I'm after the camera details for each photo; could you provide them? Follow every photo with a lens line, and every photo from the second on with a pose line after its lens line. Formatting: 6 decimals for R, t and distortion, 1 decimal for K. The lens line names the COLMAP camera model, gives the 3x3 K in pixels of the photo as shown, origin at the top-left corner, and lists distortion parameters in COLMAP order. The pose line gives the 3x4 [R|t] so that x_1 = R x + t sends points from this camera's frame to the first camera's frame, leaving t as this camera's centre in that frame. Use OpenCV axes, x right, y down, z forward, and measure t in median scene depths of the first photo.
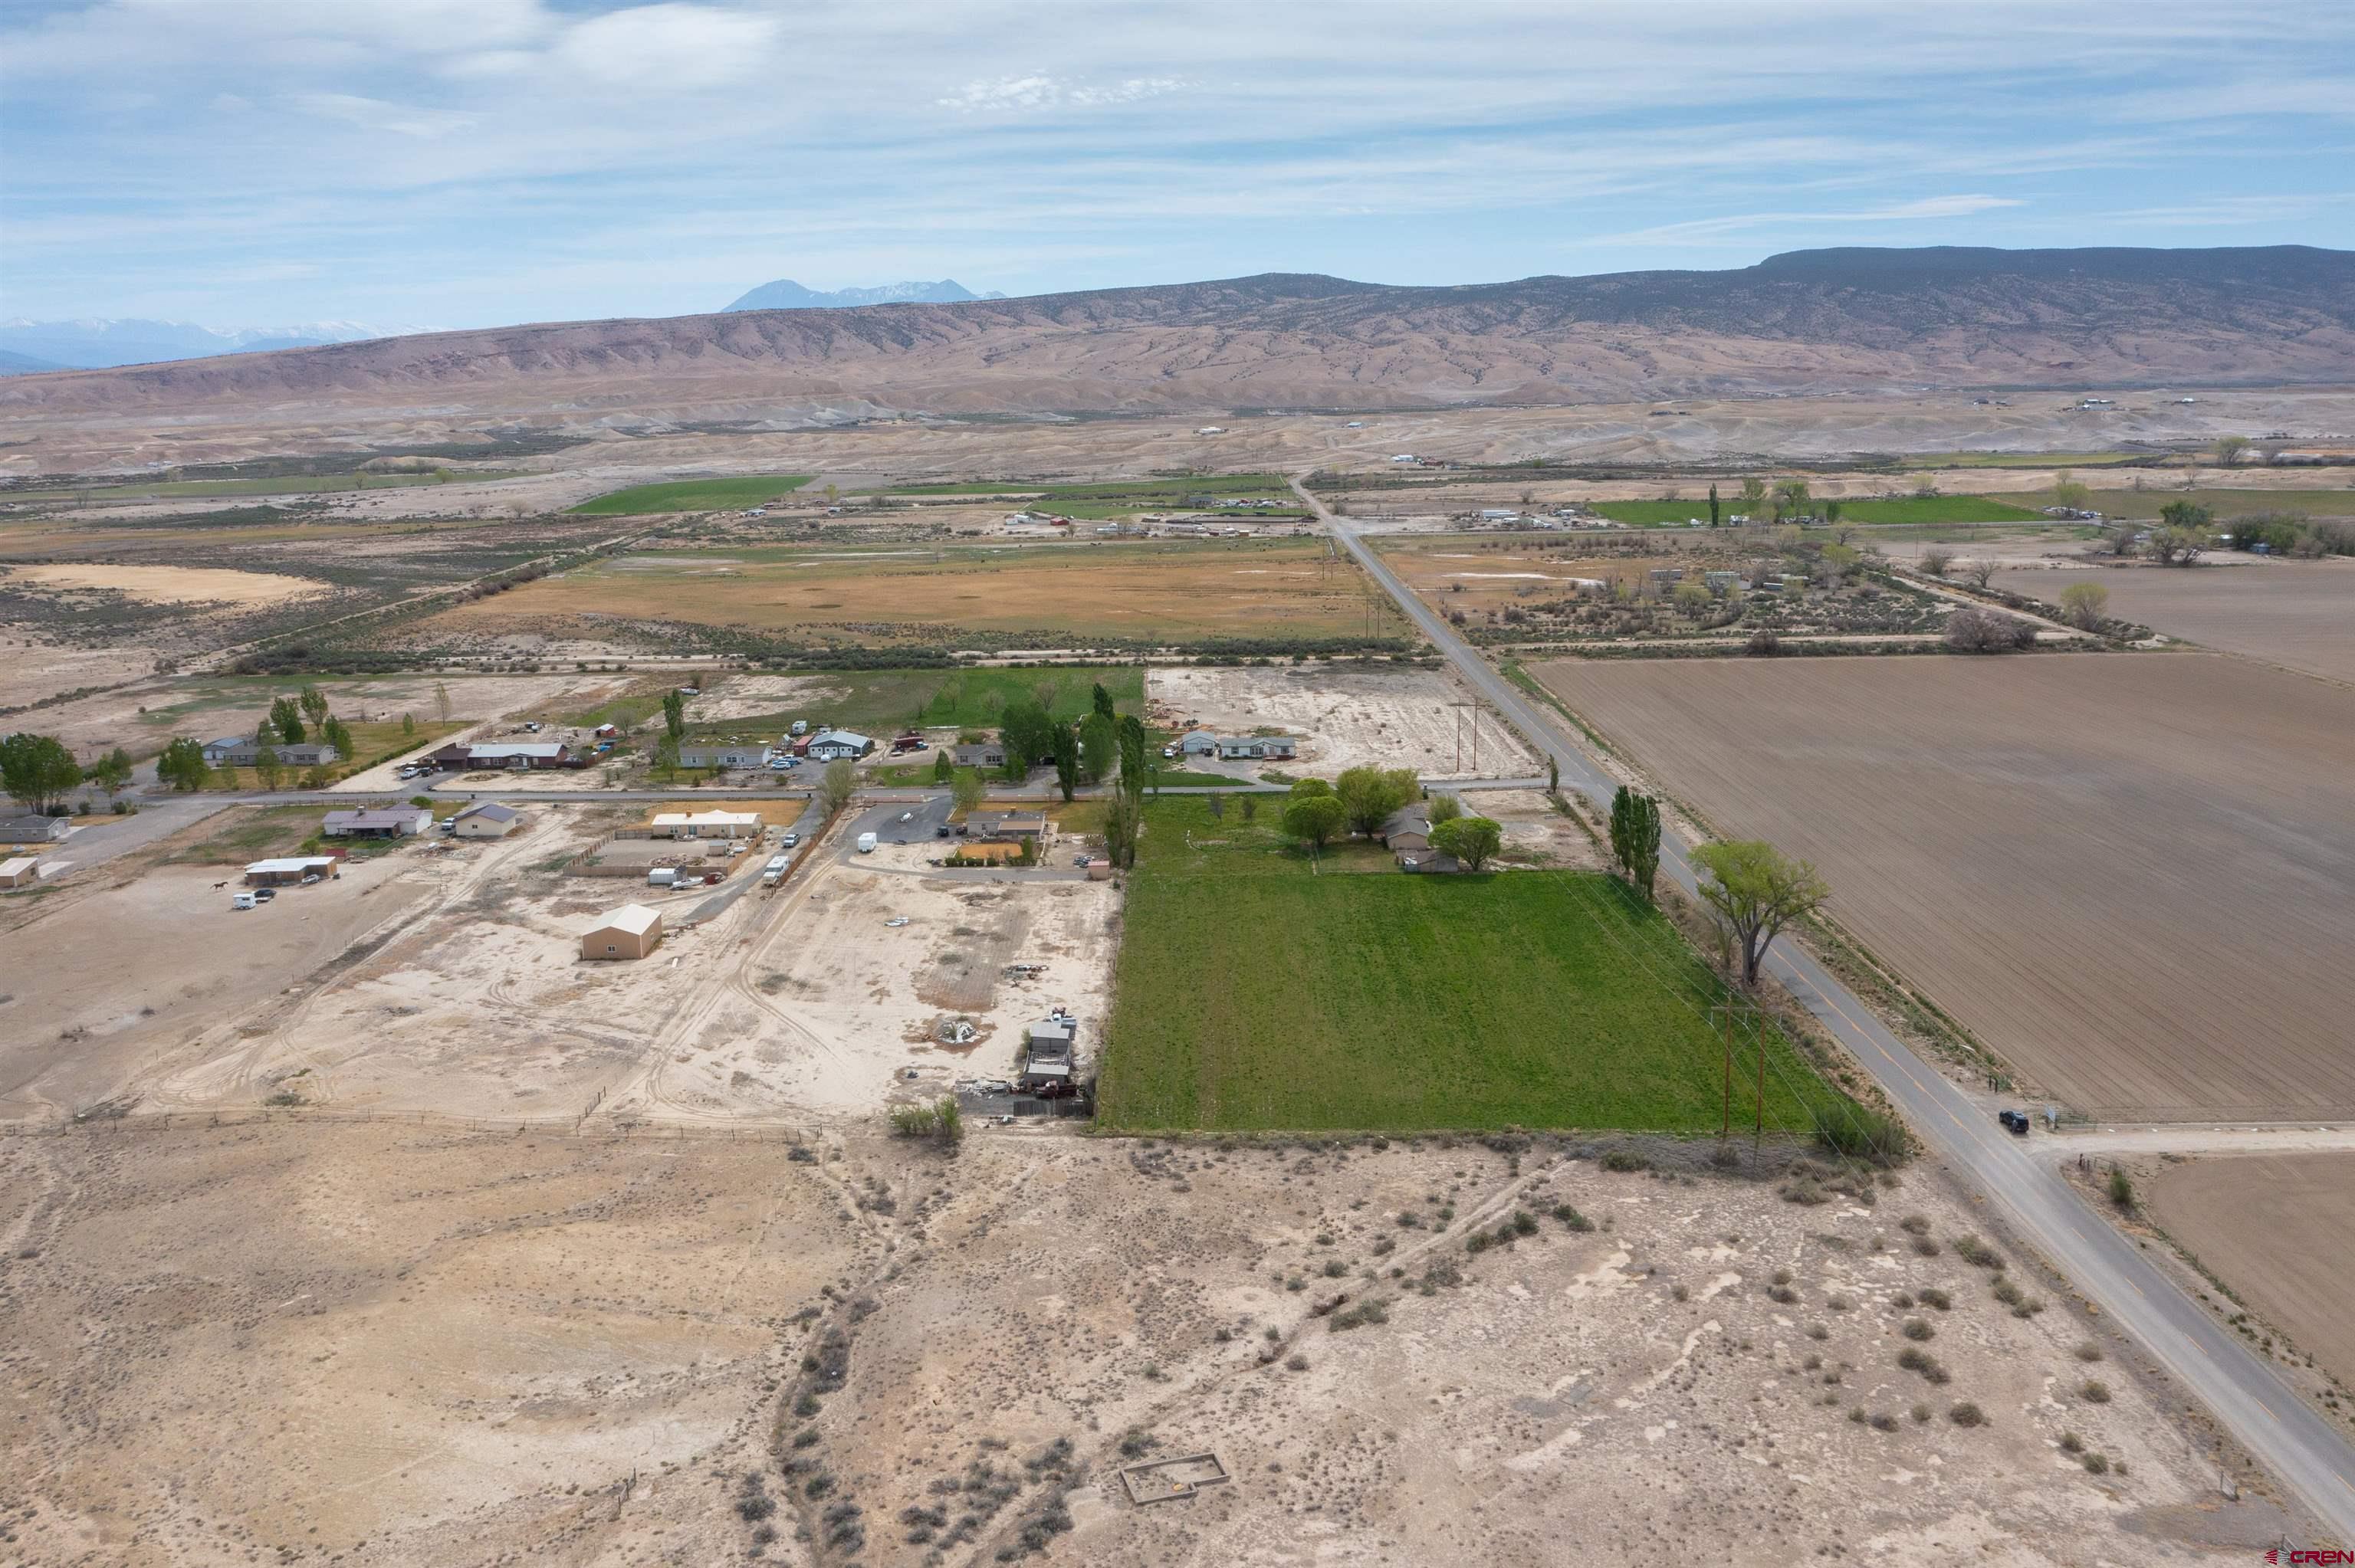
lens RADIAL K [[1865.3, 0, 1171.1], [0, 1865.3, 776.1], [0, 0, 1]] dist [-0.013362, 0.004539]
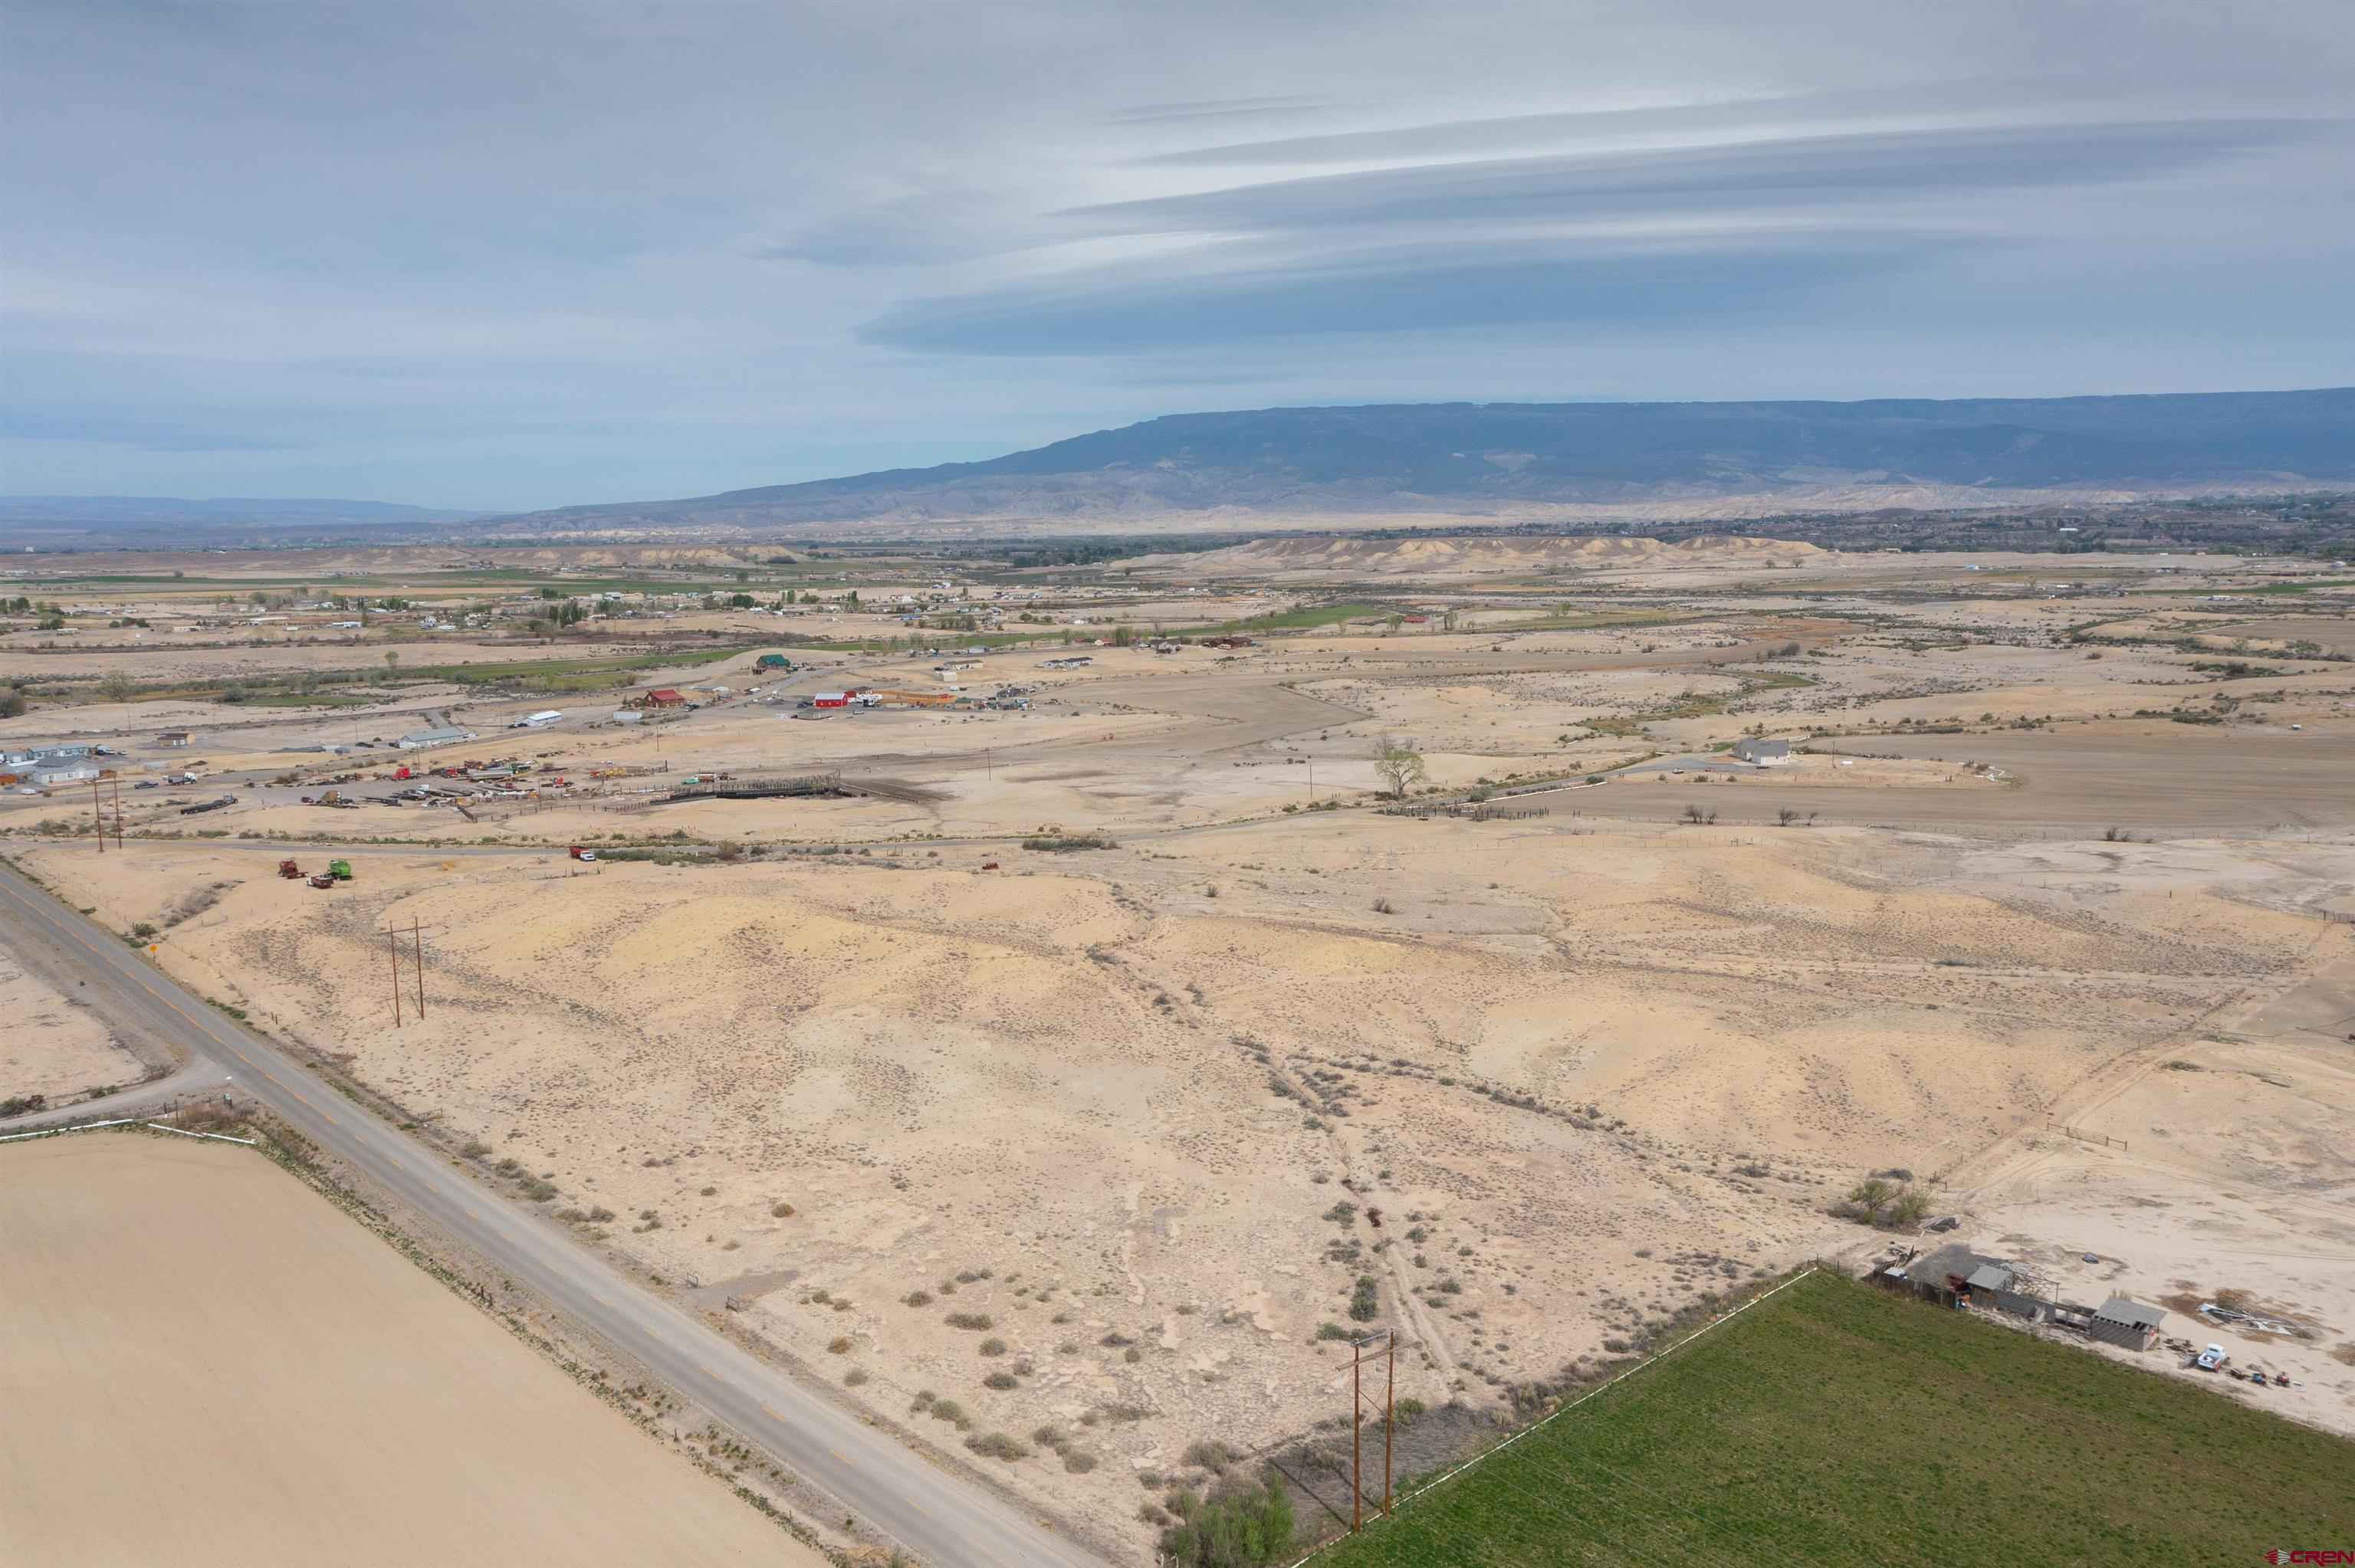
lens RADIAL K [[1865.3, 0, 1170.9], [0, 1865.3, 795.4], [0, 0, 1]] dist [-0.013362, 0.004539]
pose [[-0.711324, 0.130065, -0.690725, 0.646908], [-0.128293, 0.942194, 0.309535, -0.226388], [0.691057, 0.308795, -0.653518, 1.046010]]
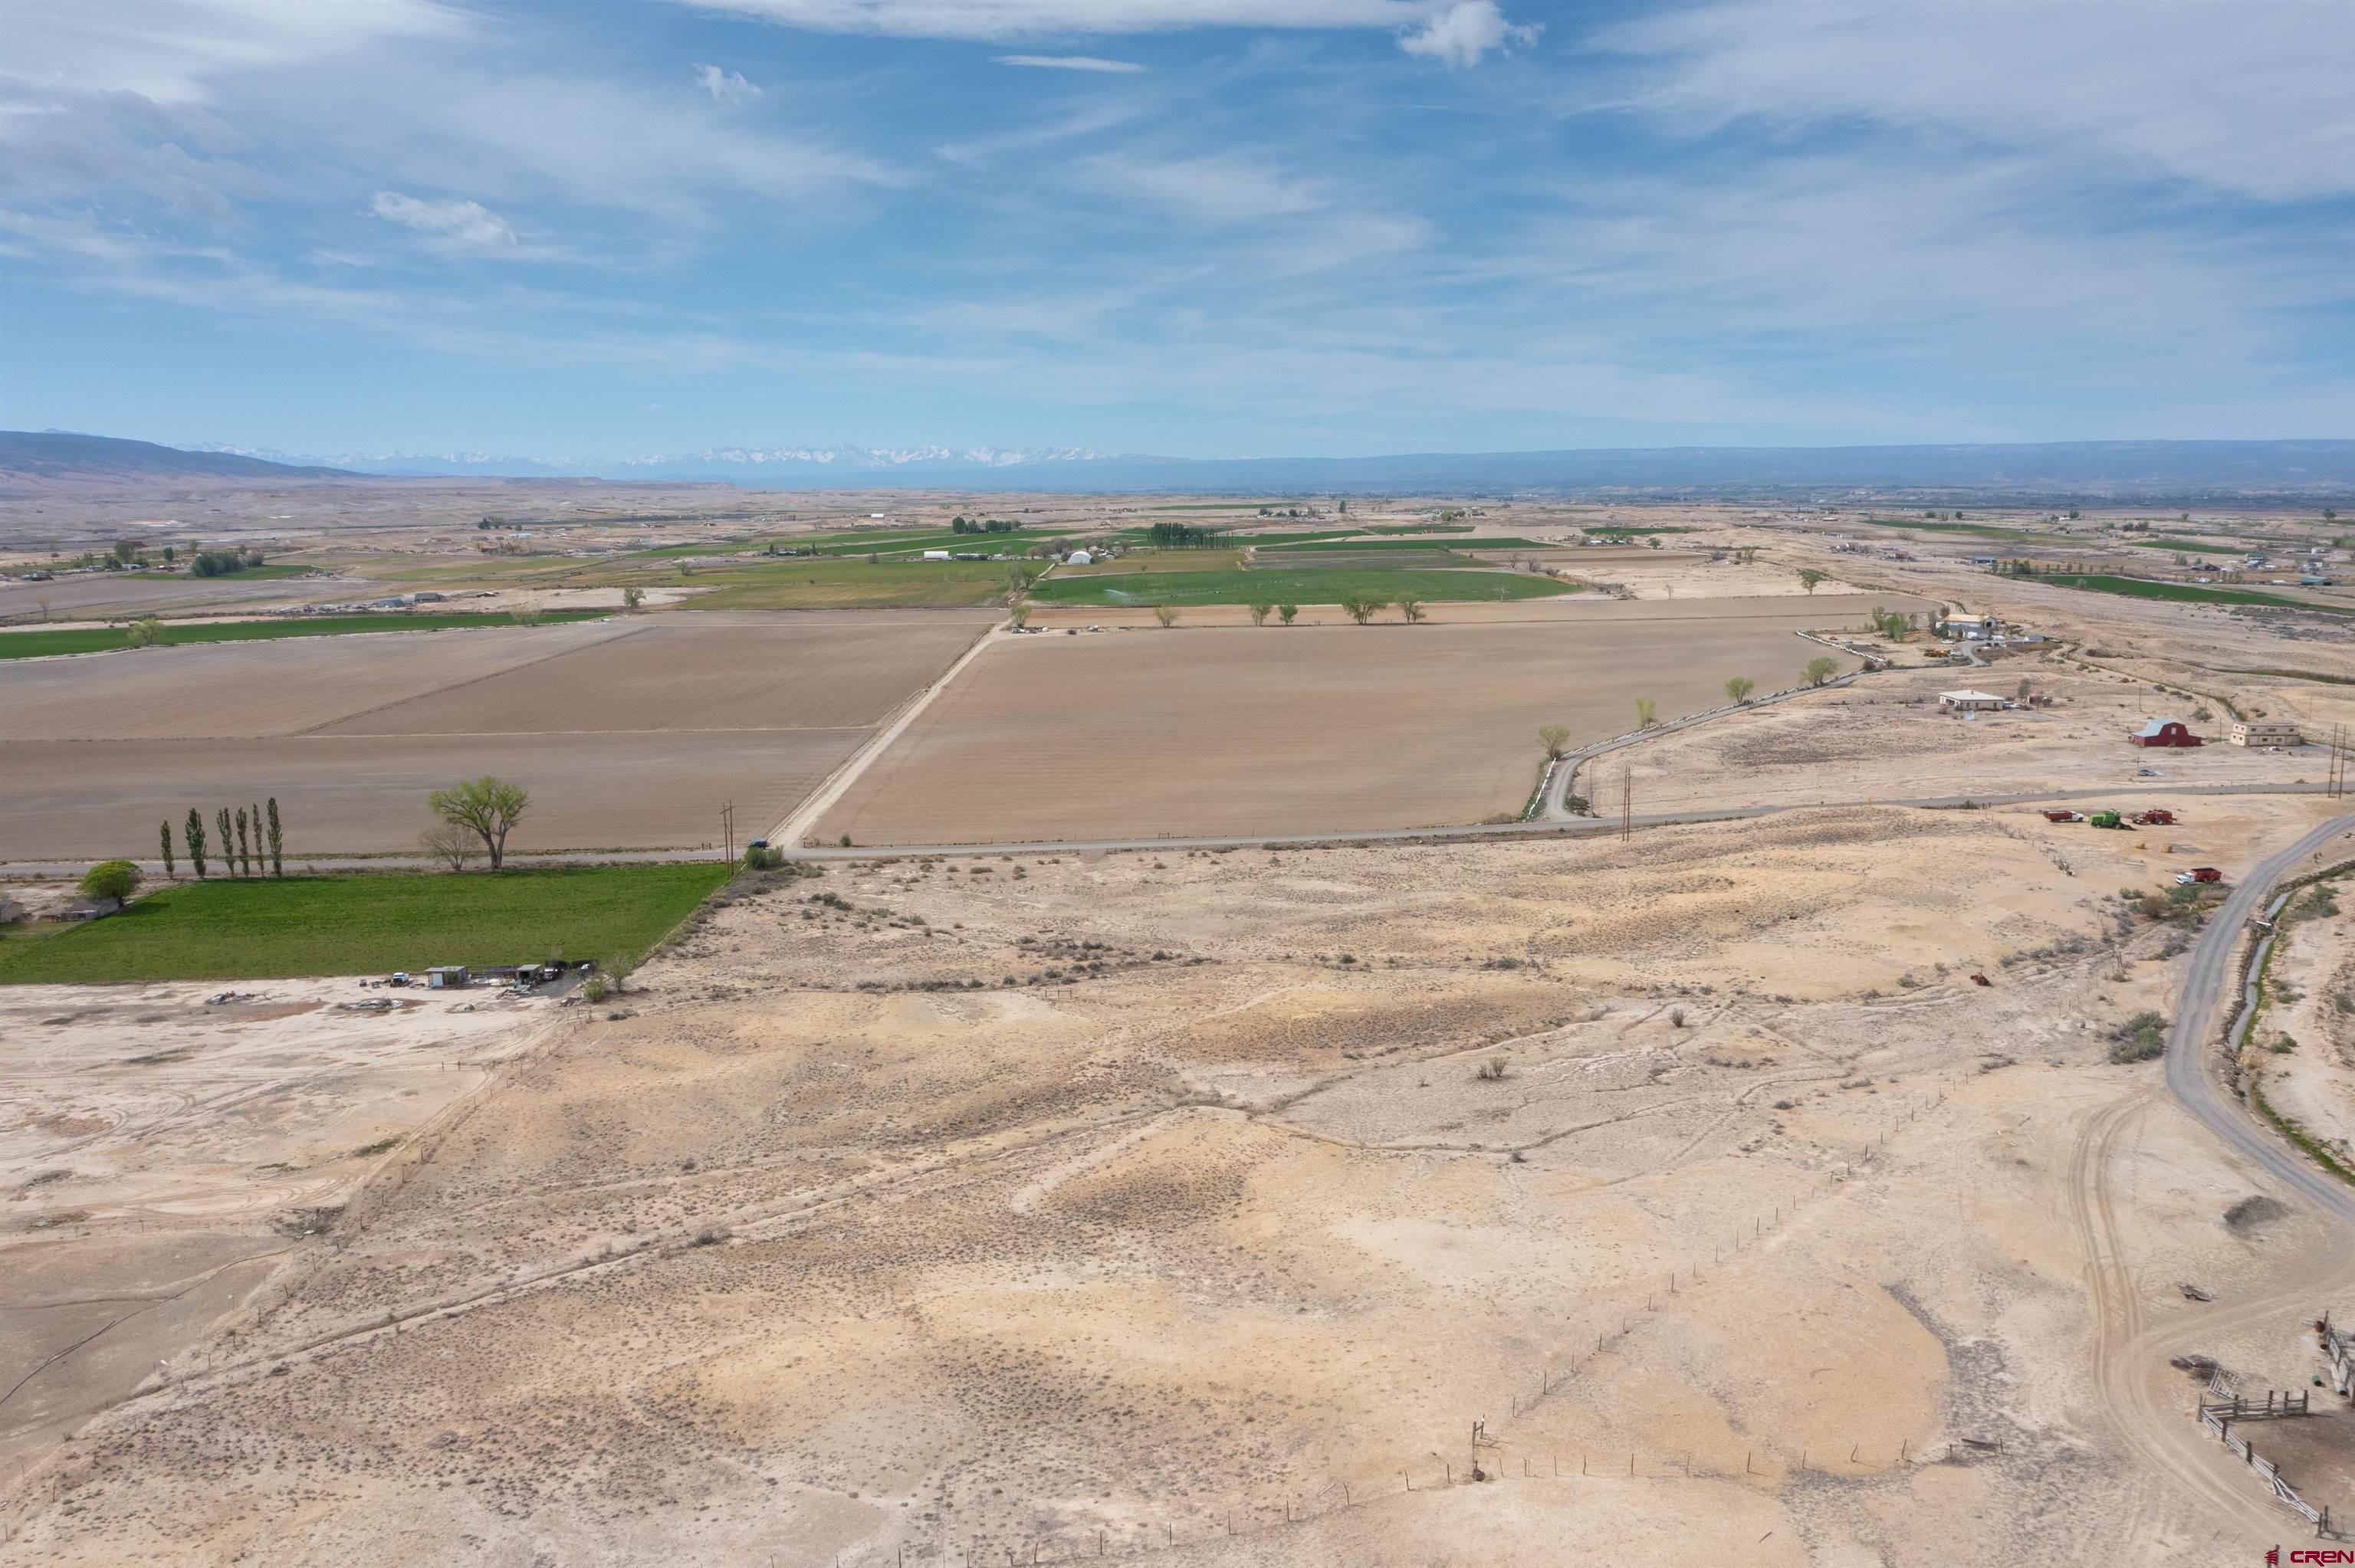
lens RADIAL K [[1865.3, 0, 1171.0], [0, 1865.3, 781.0], [0, 0, 1]] dist [-0.013362, 0.004539]
pose [[-0.032446, -0.141970, 0.989339, -1.205501], [0.218472, 0.964916, 0.145630, -0.060551], [-0.975304, 0.220868, -0.000291, 0.433505]]
